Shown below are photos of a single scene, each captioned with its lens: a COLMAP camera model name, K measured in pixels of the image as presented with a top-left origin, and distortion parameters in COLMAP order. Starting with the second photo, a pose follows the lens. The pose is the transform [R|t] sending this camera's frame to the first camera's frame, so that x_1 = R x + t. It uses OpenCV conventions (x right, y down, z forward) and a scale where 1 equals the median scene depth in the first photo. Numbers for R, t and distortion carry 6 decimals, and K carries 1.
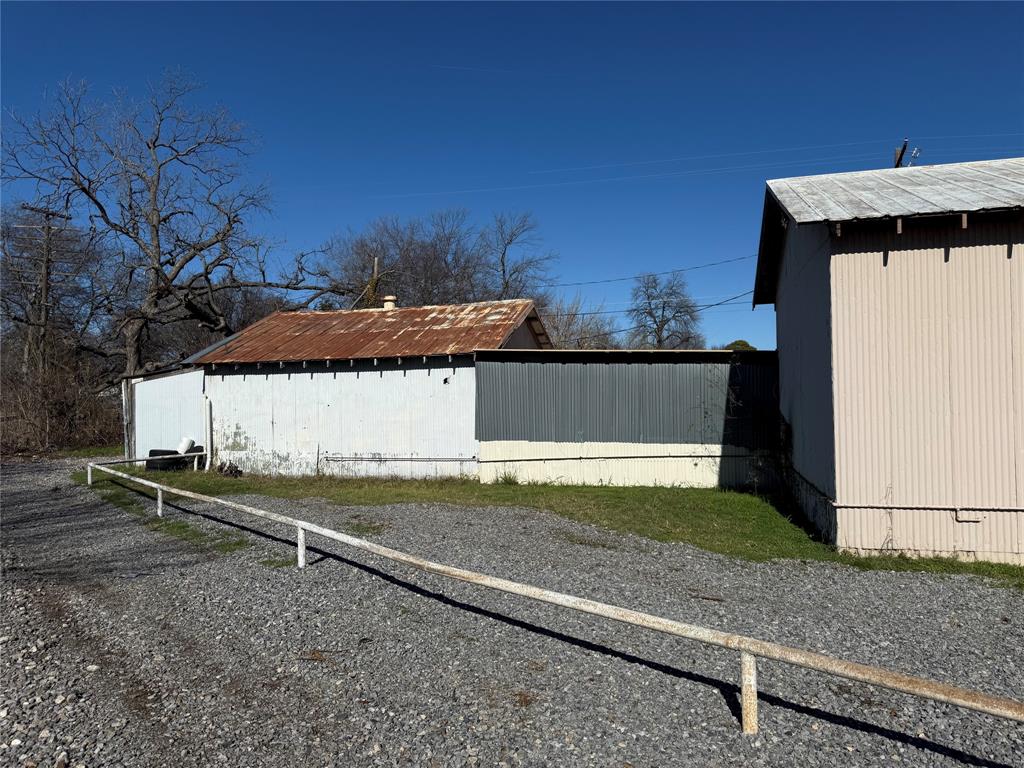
lens RADIAL K [[716.4, 0, 512.0], [0, 716.4, 384.0], [0, 0, 1]] dist [0.142511, -0.219559]
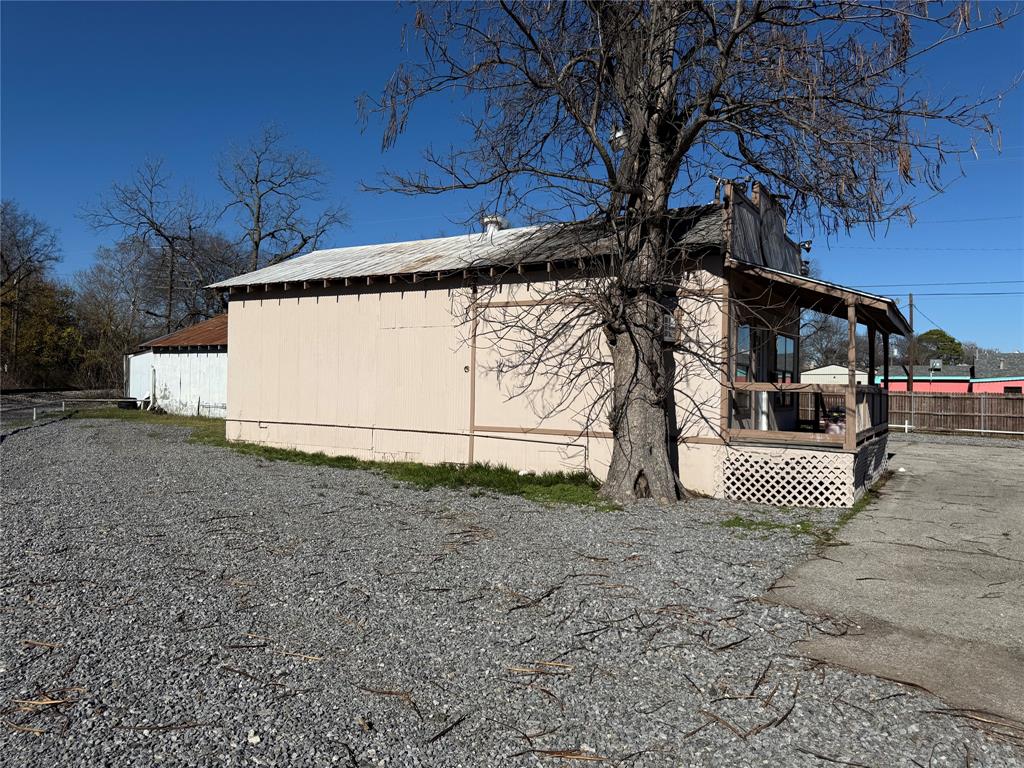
lens RADIAL K [[716.4, 0, 512.0], [0, 716.4, 384.0], [0, 0, 1]] dist [0.142511, -0.219559]
pose [[0.958791, 0.030306, -0.282493, 0.845585], [-0.023692, 0.999360, 0.026799, -0.006788], [0.283124, -0.019001, 0.958895, -0.371514]]
